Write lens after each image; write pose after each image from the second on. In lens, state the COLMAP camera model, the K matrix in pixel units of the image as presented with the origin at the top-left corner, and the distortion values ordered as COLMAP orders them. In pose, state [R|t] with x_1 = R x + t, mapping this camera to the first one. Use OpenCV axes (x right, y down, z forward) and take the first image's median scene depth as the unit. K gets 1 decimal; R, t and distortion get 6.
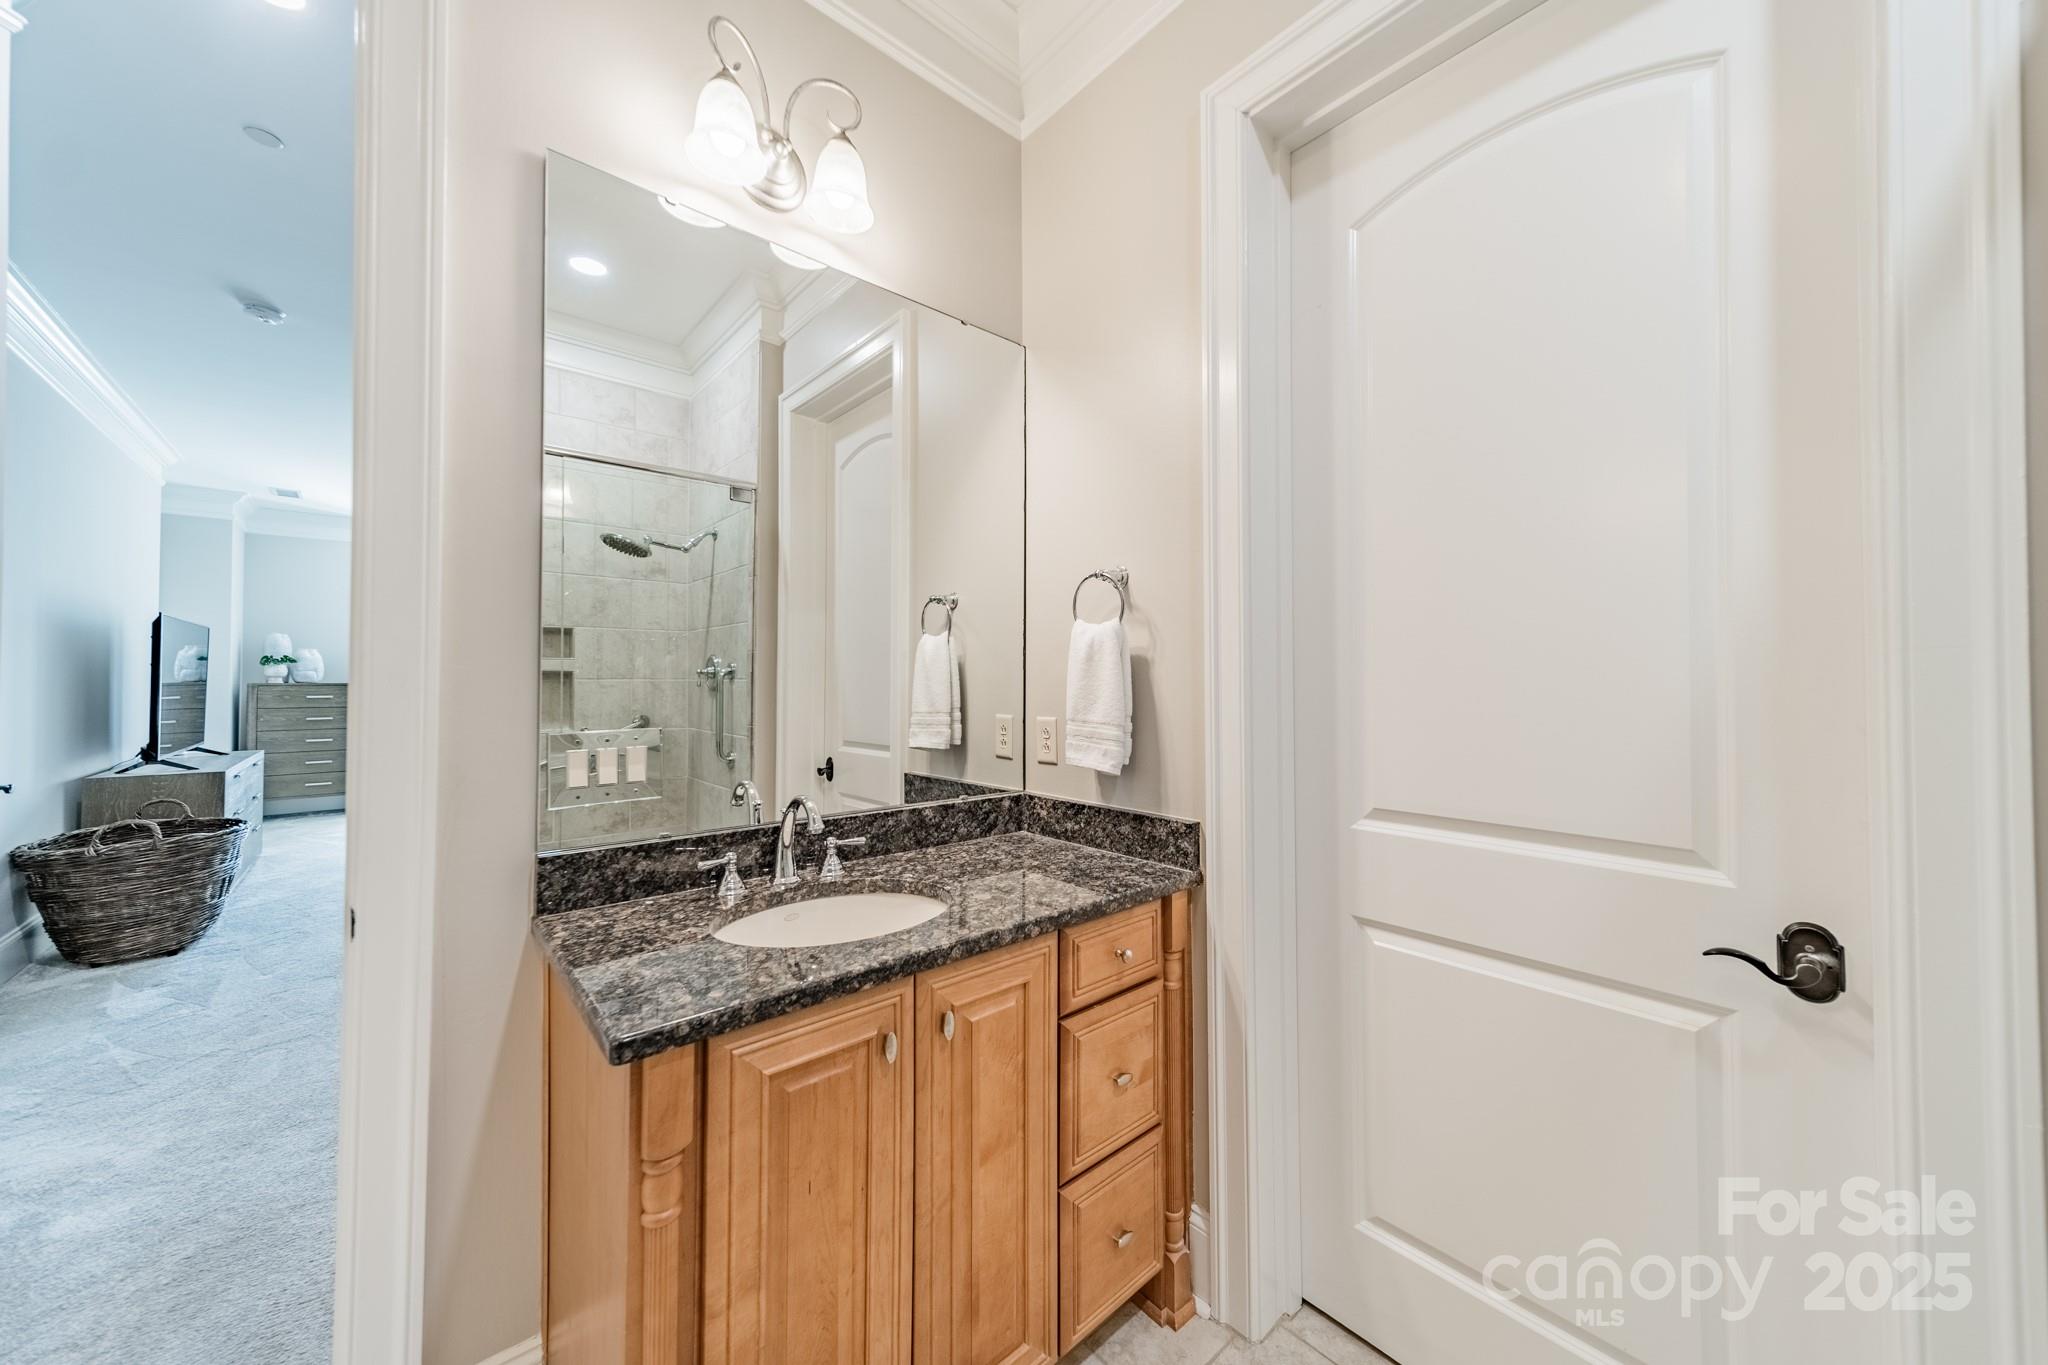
lens RADIAL K [[725.7, 0, 1036.5], [0, 725.7, 672.1], [0, 0, 1]] dist [0.007062, -0.000144]
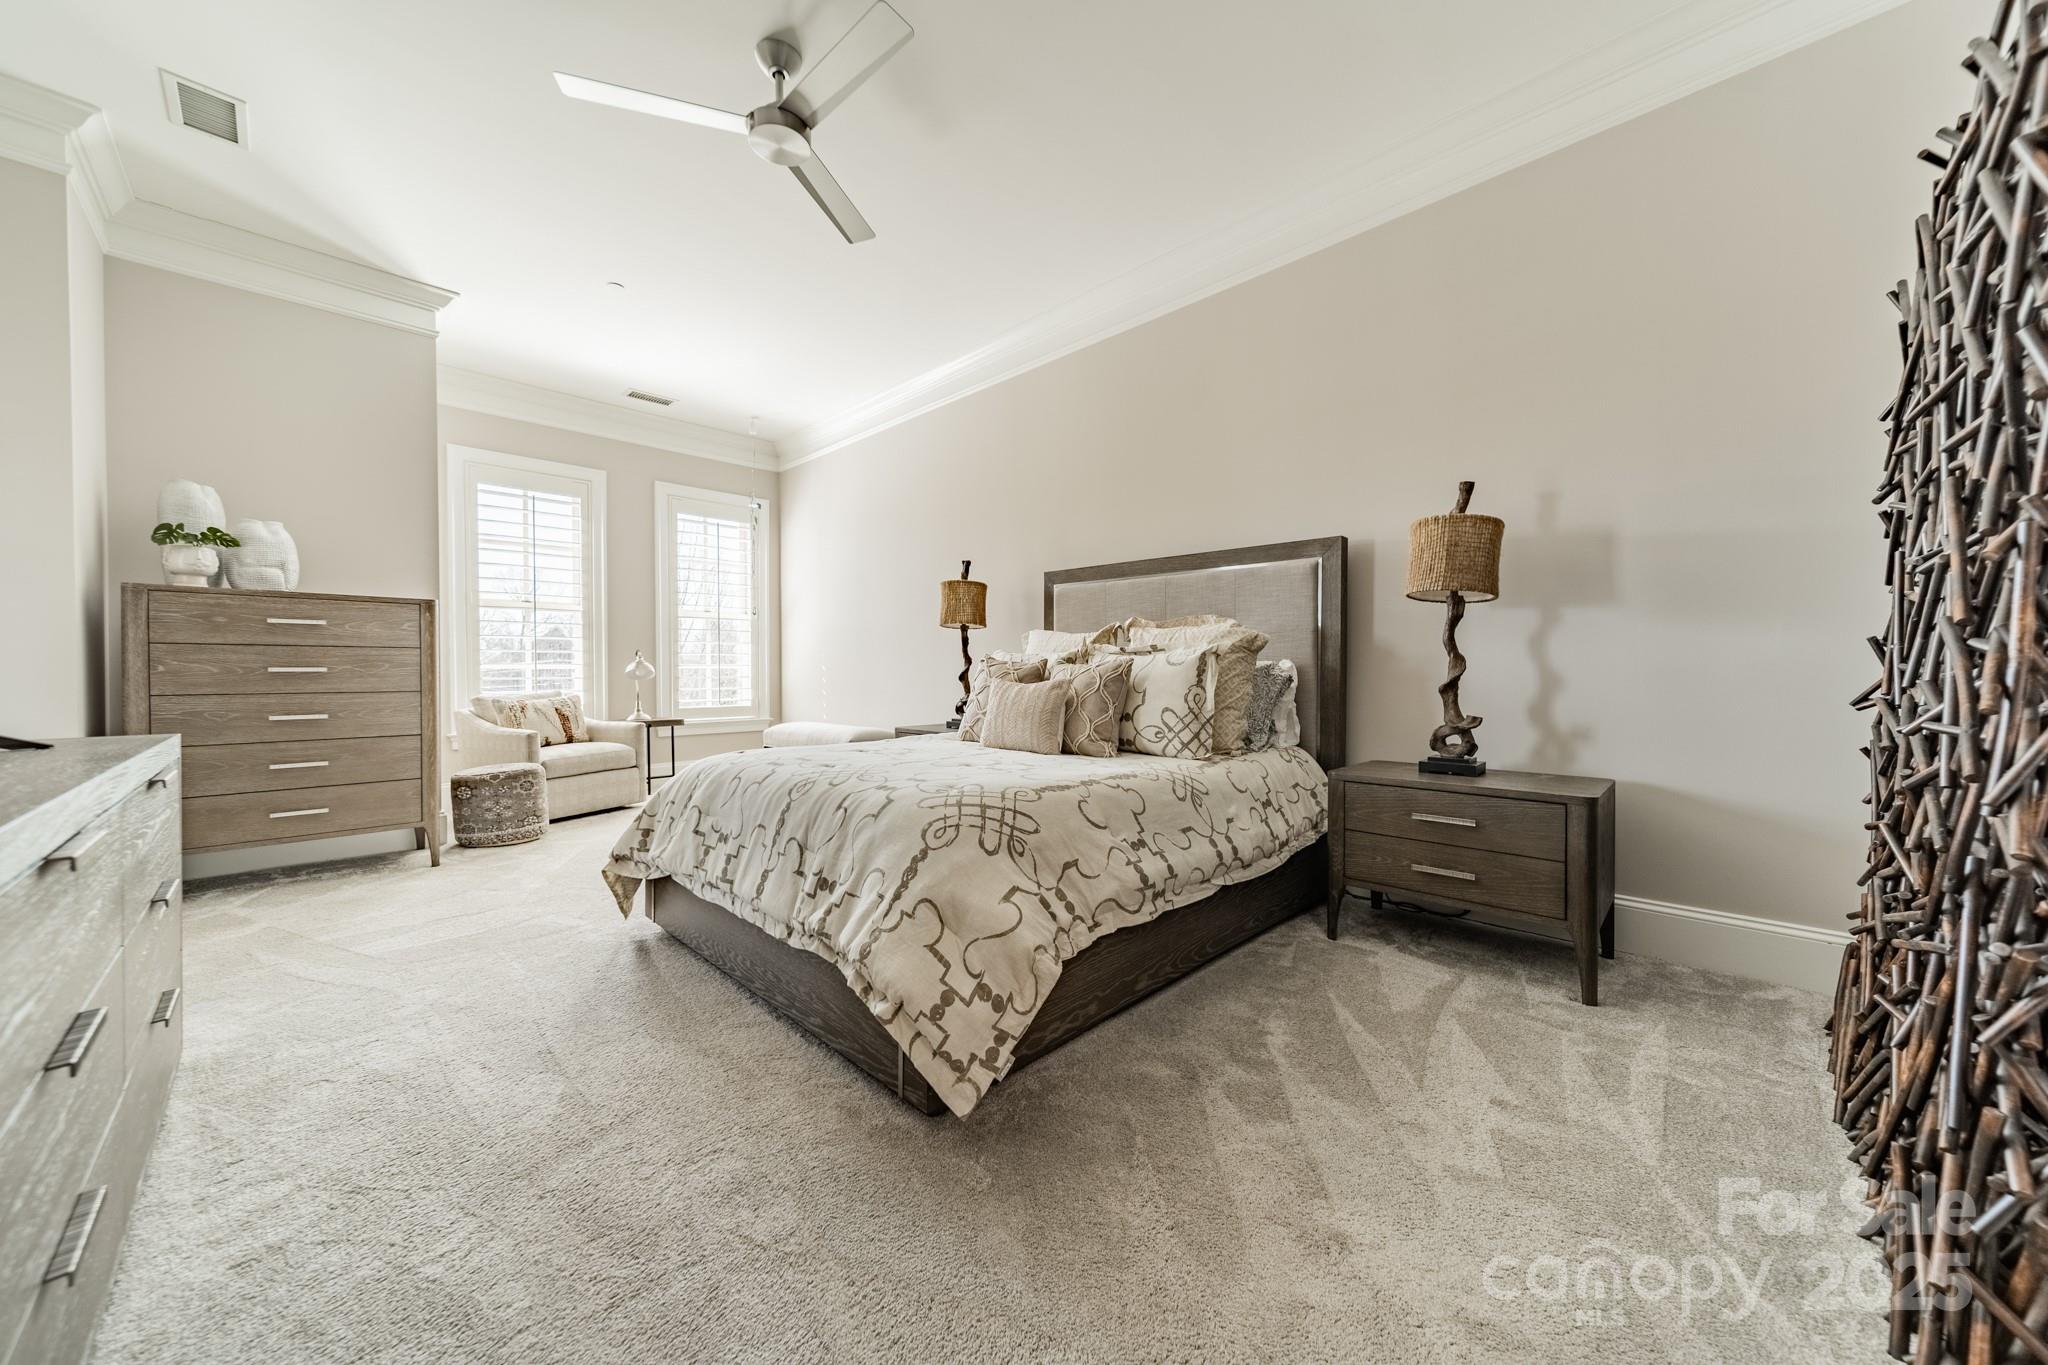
lens RADIAL K [[725.7, 0, 1024.2], [0, 725.7, 698.7], [0, 0, 1]] dist [0.007062, -0.000144]
pose [[0.998148, 0.010270, 0.059960, -0.559519], [-0.012490, 0.999246, 0.036769, 0.059012], [-0.059537, -0.037450, 0.997523, 0.521831]]
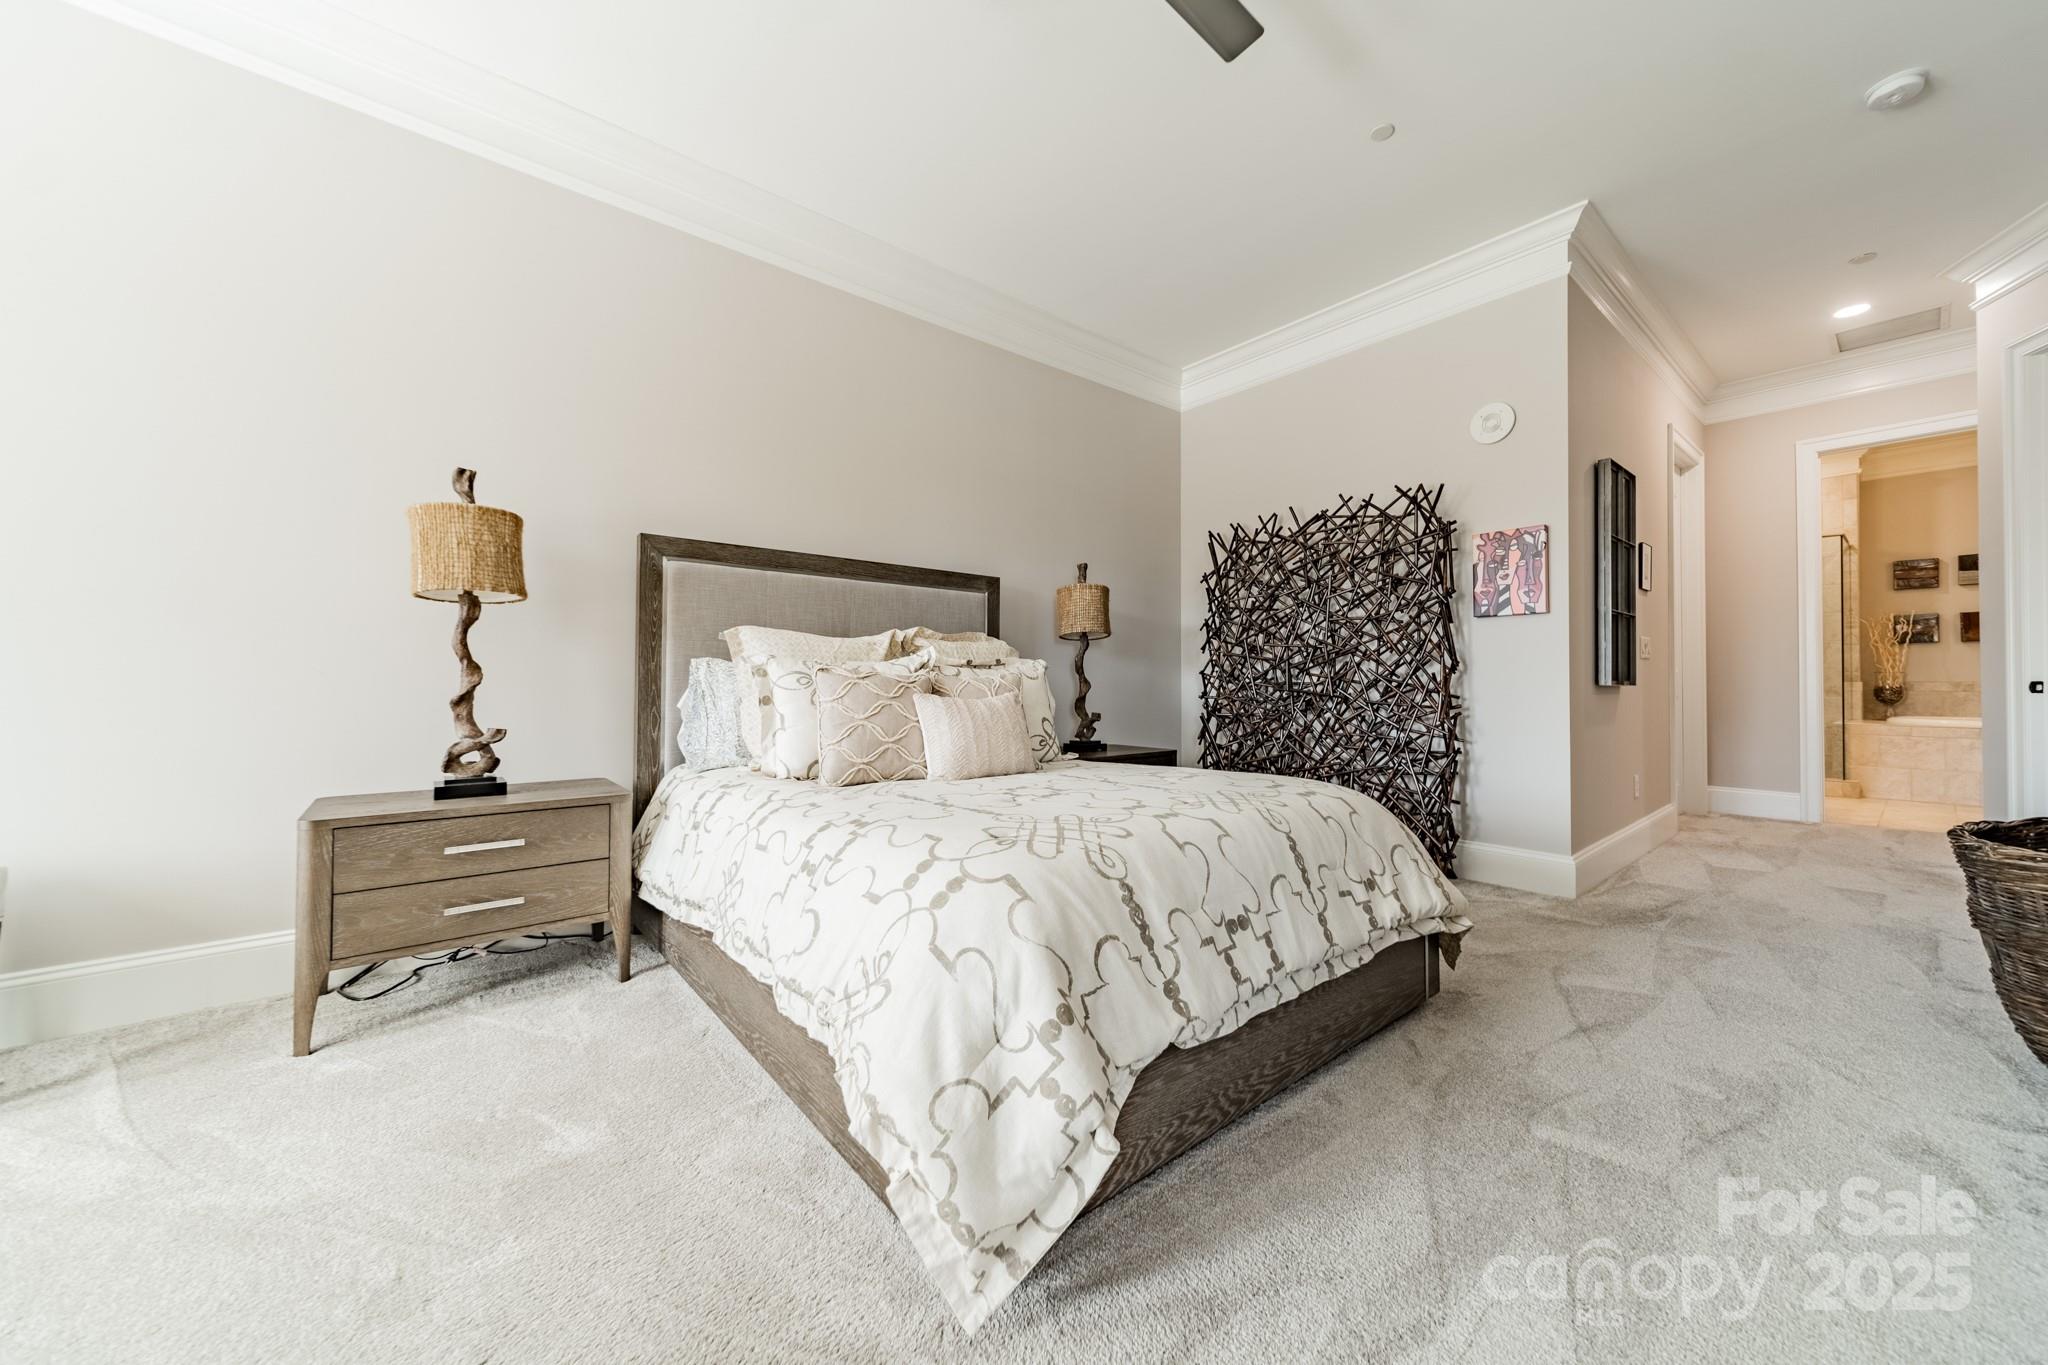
lens RADIAL K [[725.7, 0, 1031.8], [0, 725.7, 681.9], [0, 0, 1]] dist [0.007062, -0.000144]
pose [[0.047690, 0.011062, 0.998801, -0.890009], [-0.003173, 0.999935, -0.010923, 0.060457], [-0.998857, -0.002649, 0.047722, 0.885947]]
